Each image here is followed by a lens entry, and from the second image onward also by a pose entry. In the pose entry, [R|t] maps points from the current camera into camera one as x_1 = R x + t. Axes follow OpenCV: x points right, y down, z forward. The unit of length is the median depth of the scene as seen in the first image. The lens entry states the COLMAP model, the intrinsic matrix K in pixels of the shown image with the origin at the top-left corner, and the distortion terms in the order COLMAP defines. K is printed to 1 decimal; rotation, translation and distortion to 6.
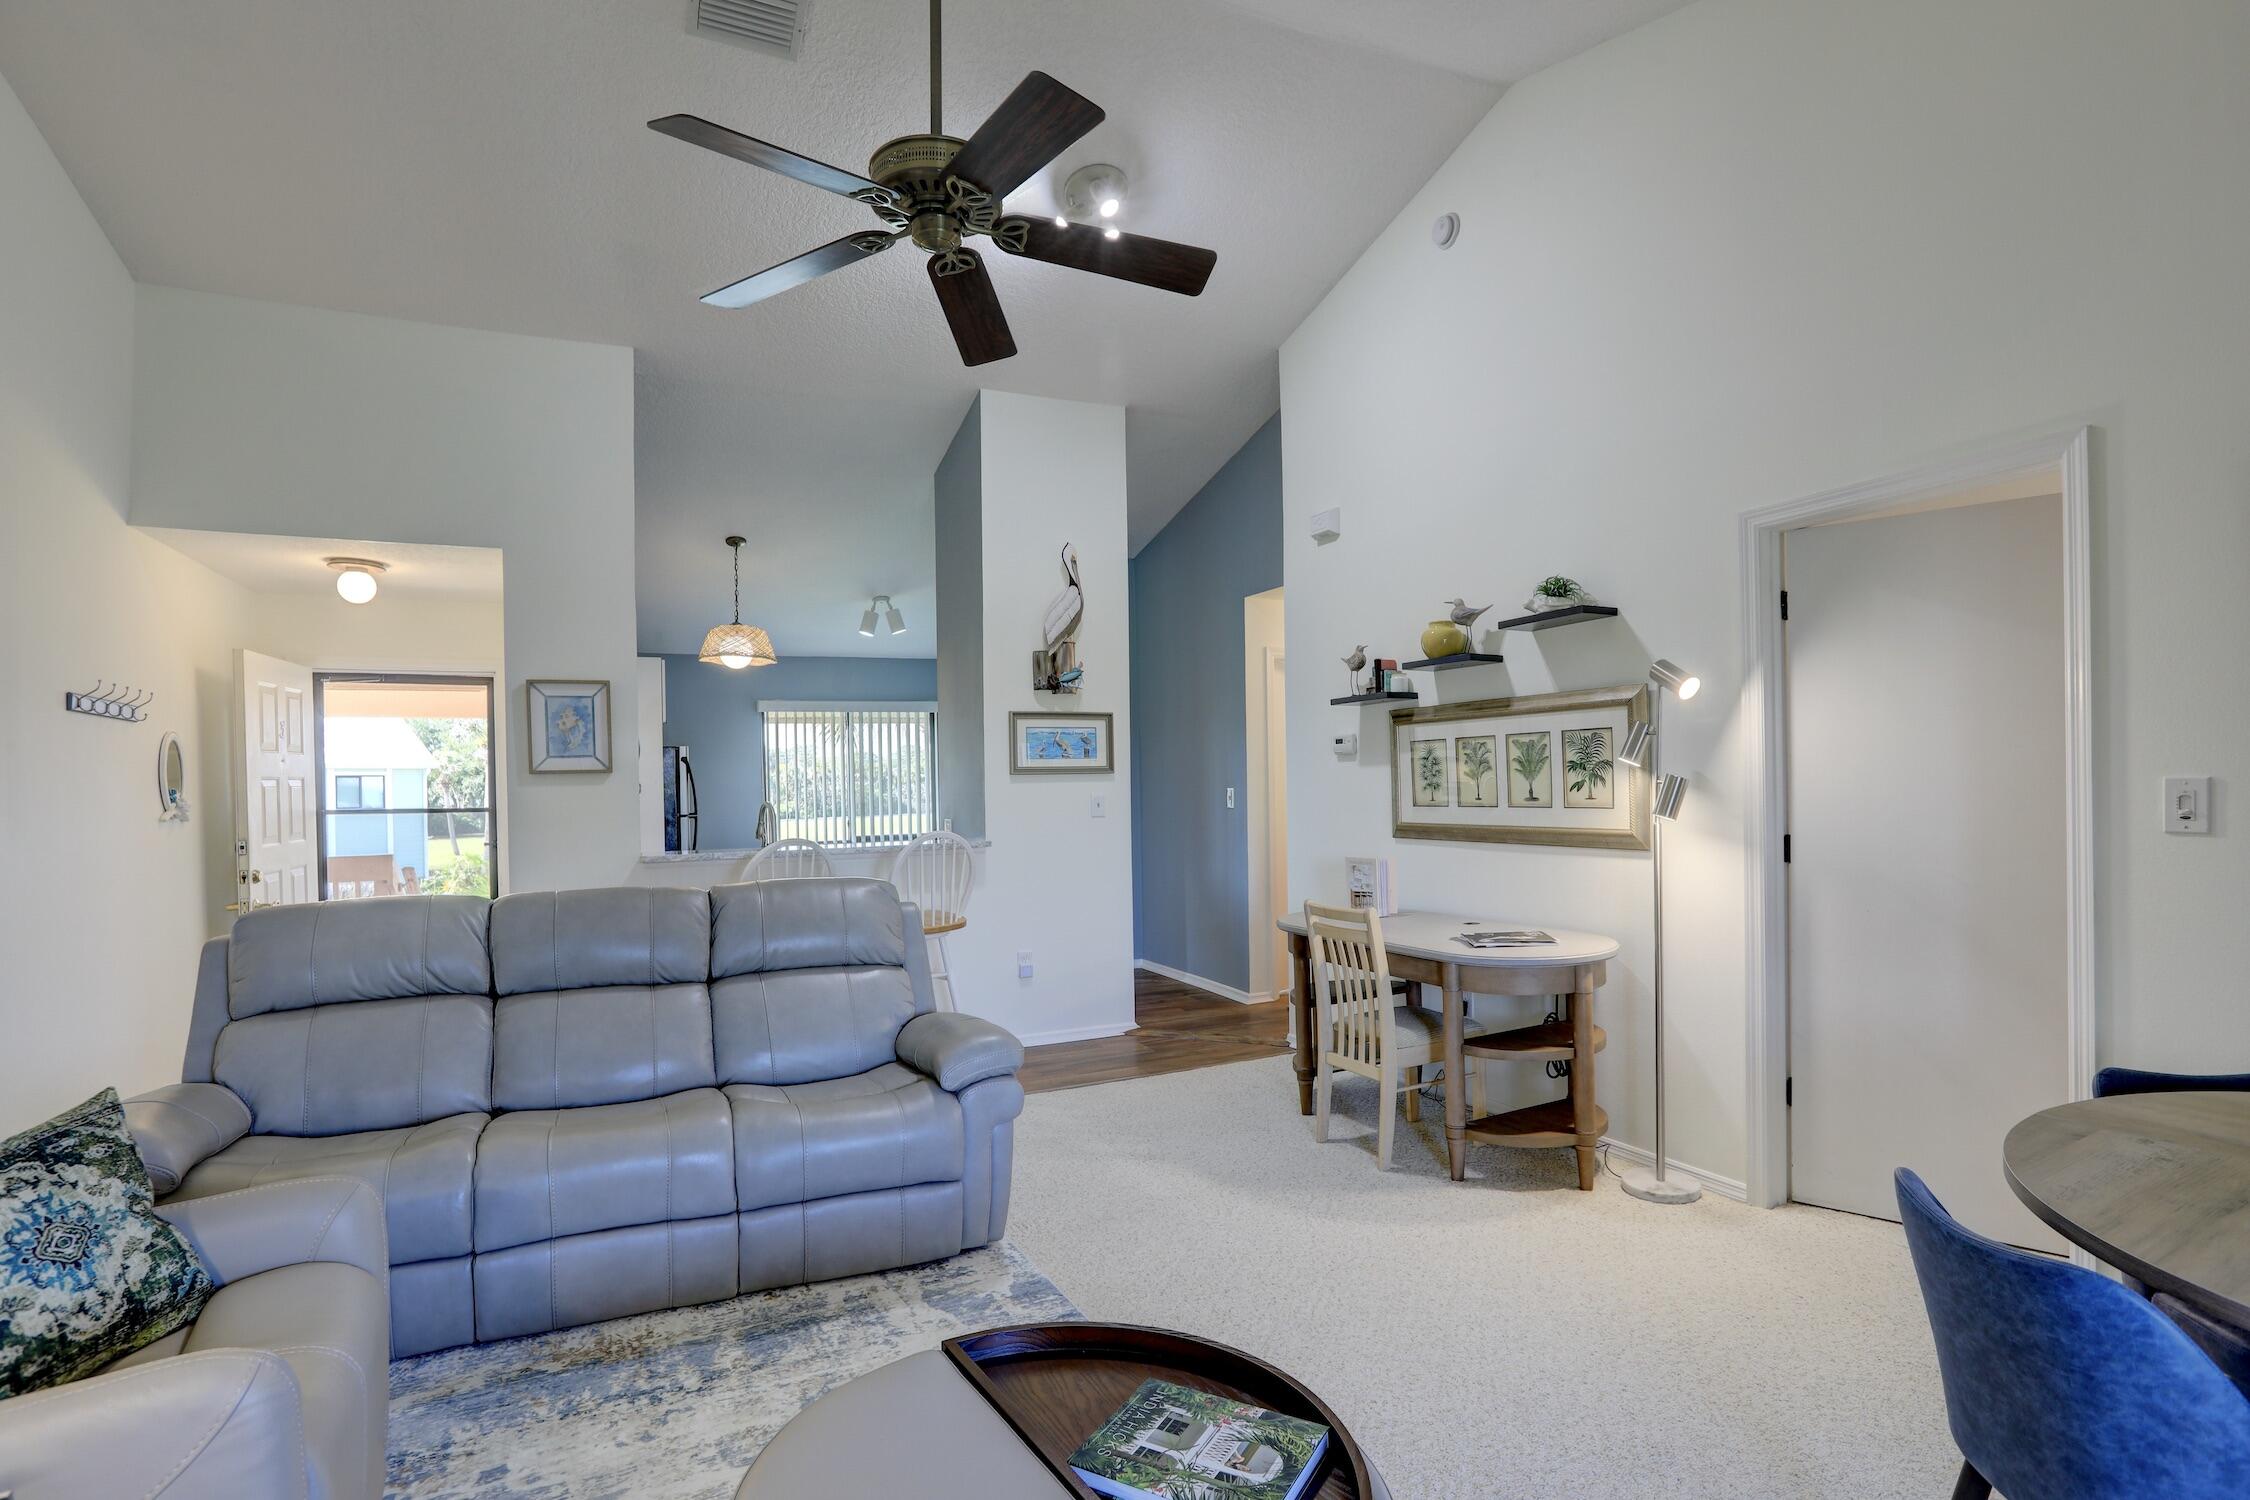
lens RADIAL K [[1089.3, 0, 1123.4], [0, 1089.3, 787.5], [0, 0, 1]] dist [-0.033649, 0.008404]
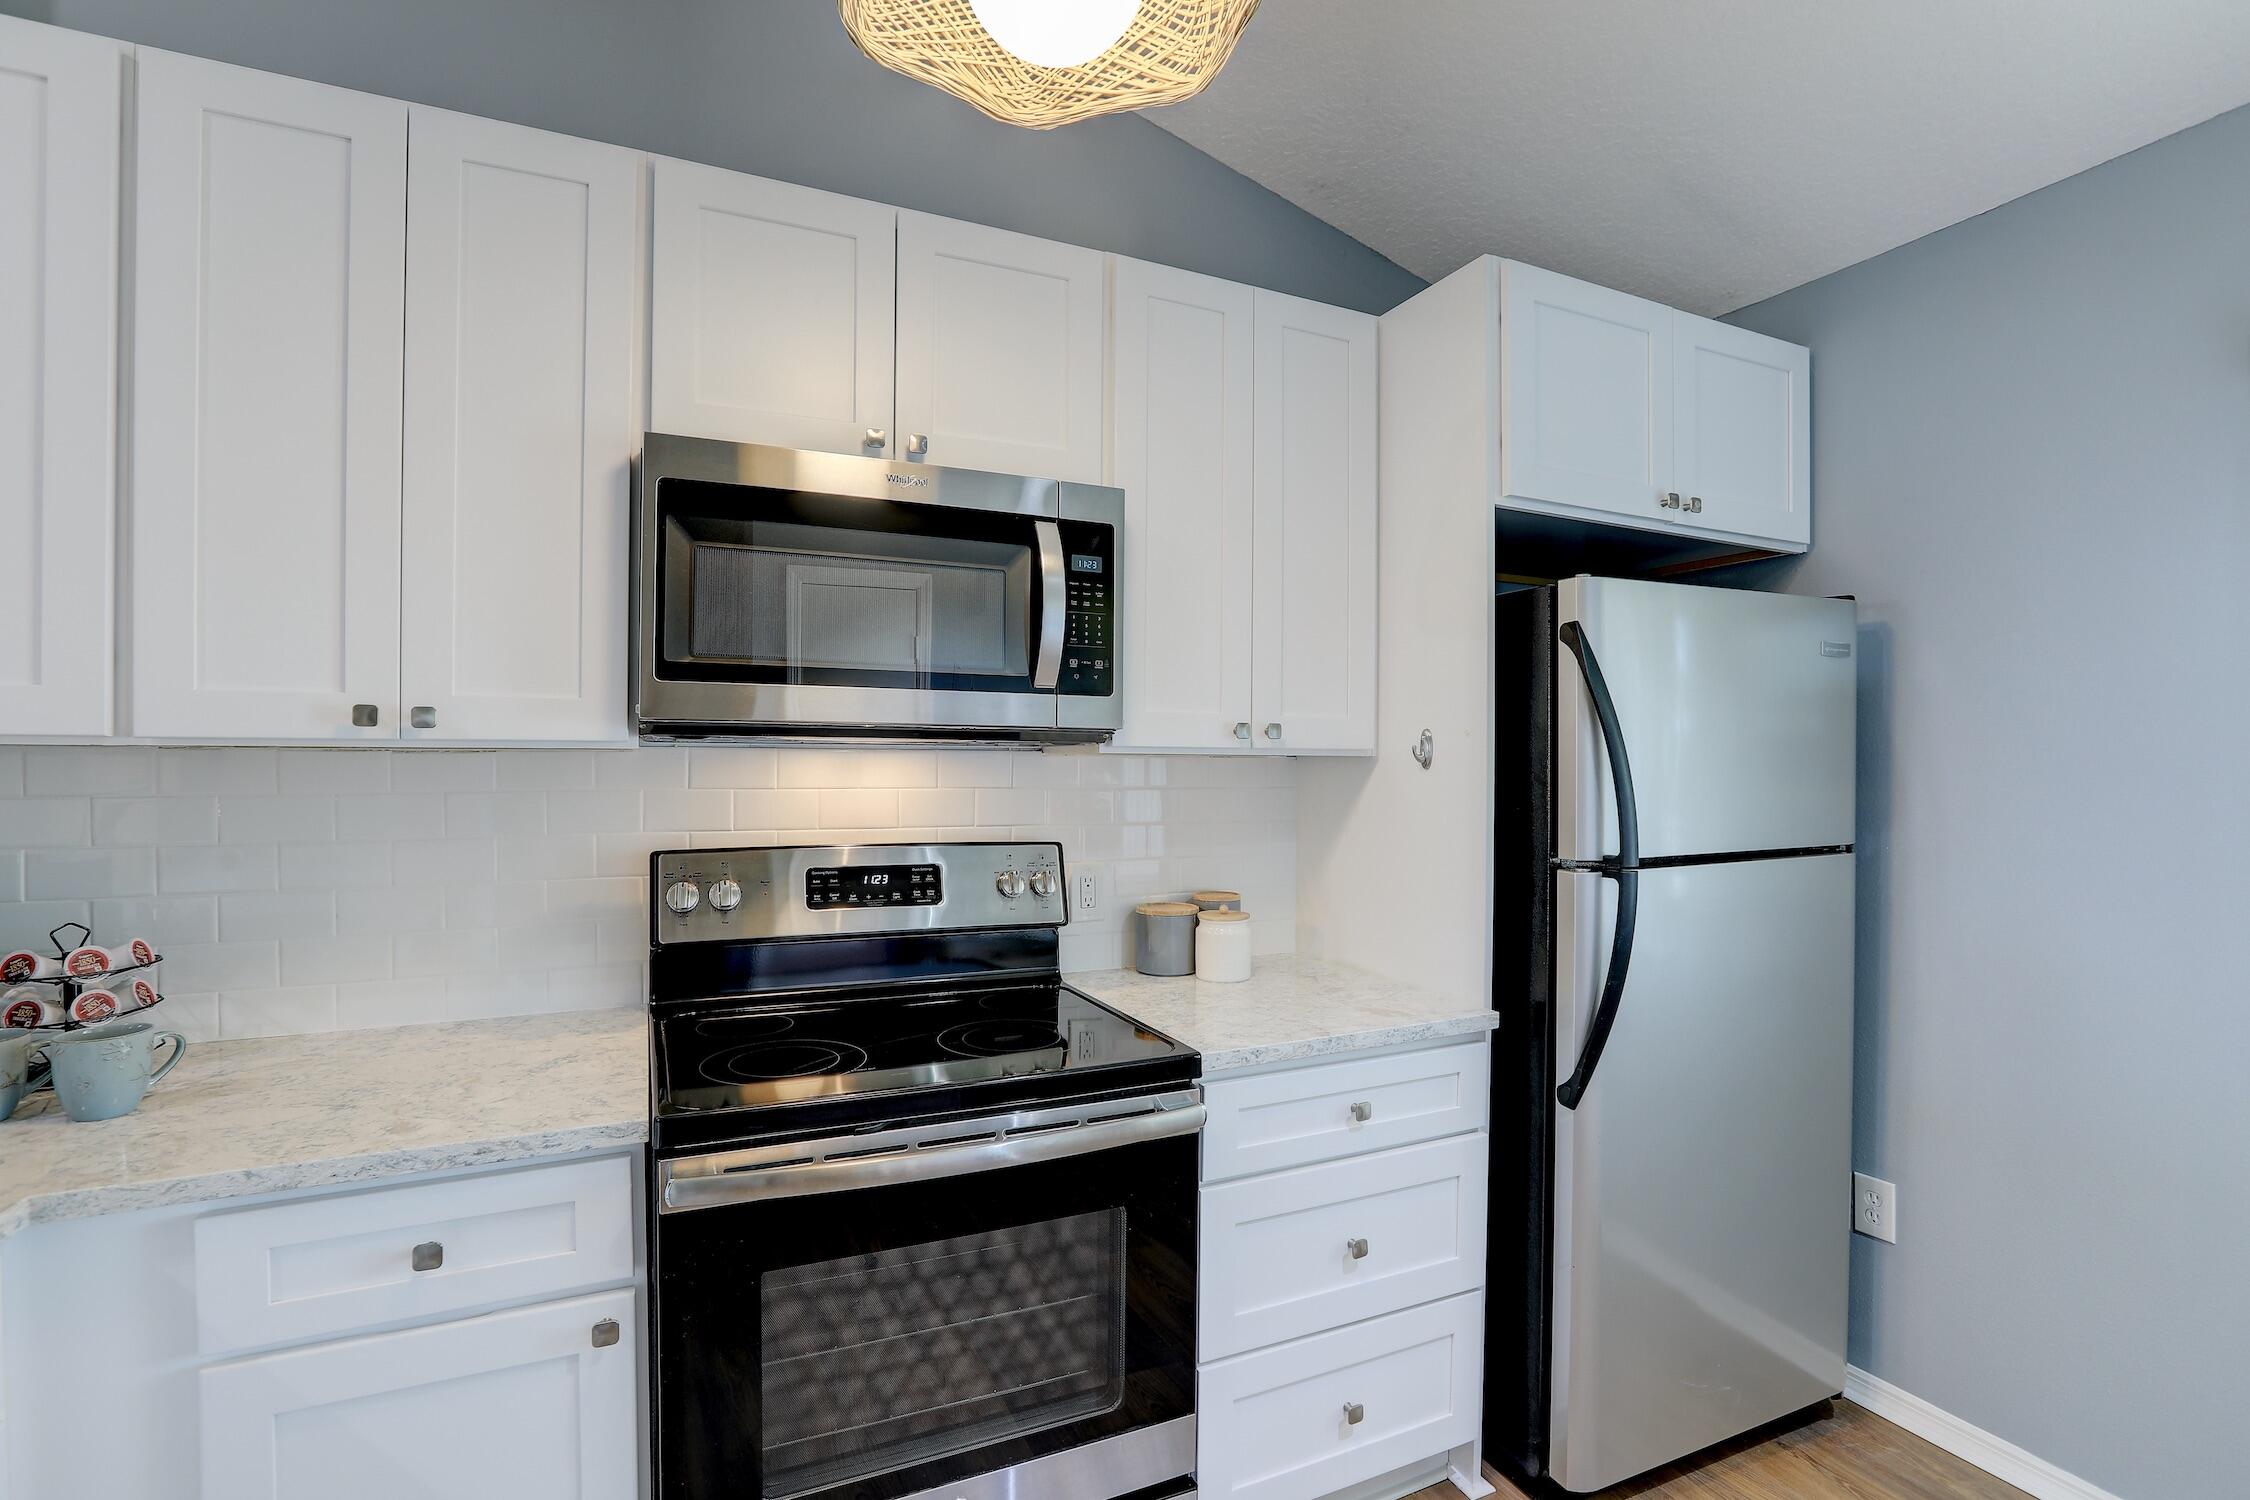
lens RADIAL K [[1046.8, 0, 1131.8], [0, 1046.8, 767.4], [0, 0, 1]] dist [-0.080289, 0.035659]
pose [[-0.006846, 0.024647, -0.999673, -0.295738], [-0.005944, 0.999678, 0.024688, -0.001775], [0.999959, 0.006111, -0.006698, 1.546481]]
